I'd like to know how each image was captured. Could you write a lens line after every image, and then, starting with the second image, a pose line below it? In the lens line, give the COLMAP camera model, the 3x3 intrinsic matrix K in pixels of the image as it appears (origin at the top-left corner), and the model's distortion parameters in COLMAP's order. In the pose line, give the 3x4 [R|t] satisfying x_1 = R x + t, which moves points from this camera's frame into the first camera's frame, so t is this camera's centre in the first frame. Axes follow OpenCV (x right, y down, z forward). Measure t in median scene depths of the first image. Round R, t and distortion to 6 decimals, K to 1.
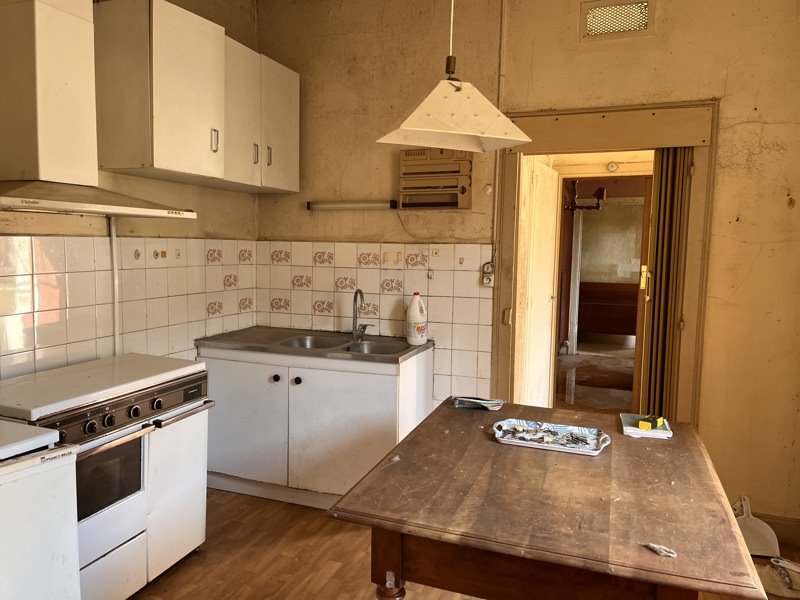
lens RADIAL K [[603.9, 0, 396.6], [0, 603.9, 300.1], [0, 0, 1]] dist [0.015348, 0.001148]
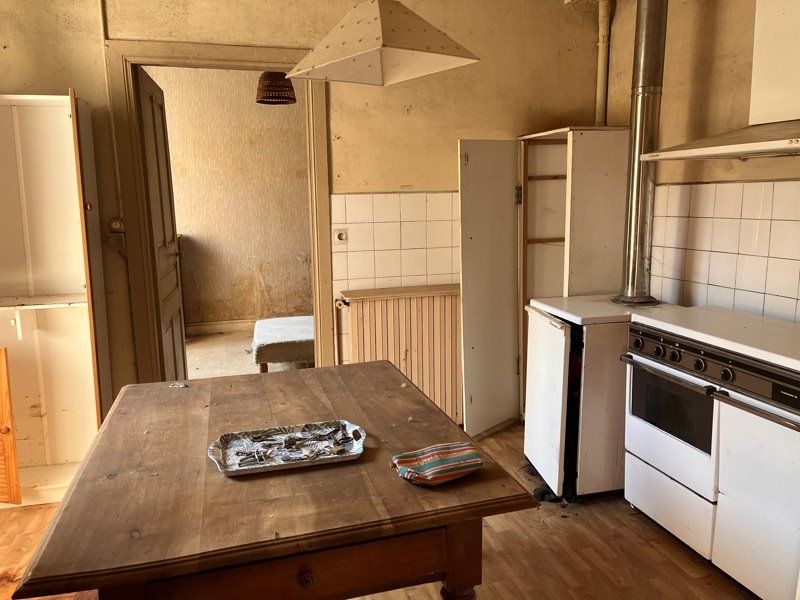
lens RADIAL K [[603.9, 0, 400.3], [0, 603.9, 296.7], [0, 0, 1]] dist [0.015348, 0.001148]
pose [[-0.806551, 0.092688, -0.583853, 0.626164], [-0.055257, 0.971488, 0.230559, -0.143731], [0.588576, 0.218220, -0.778433, 1.813497]]
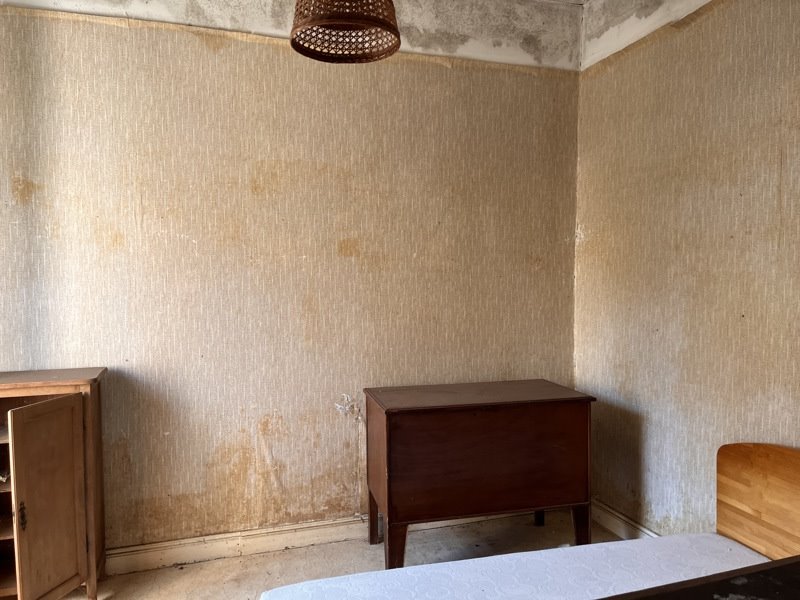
lens RADIAL K [[603.9, 0, 398.2], [0, 603.9, 301.6], [0, 0, 1]] dist [0.015348, 0.001148]
pose [[-0.788299, 0.011543, -0.615184, 0.463086], [-0.058149, 0.993952, 0.093162, -0.110327], [0.612539, 0.109211, -0.782859, 1.384494]]
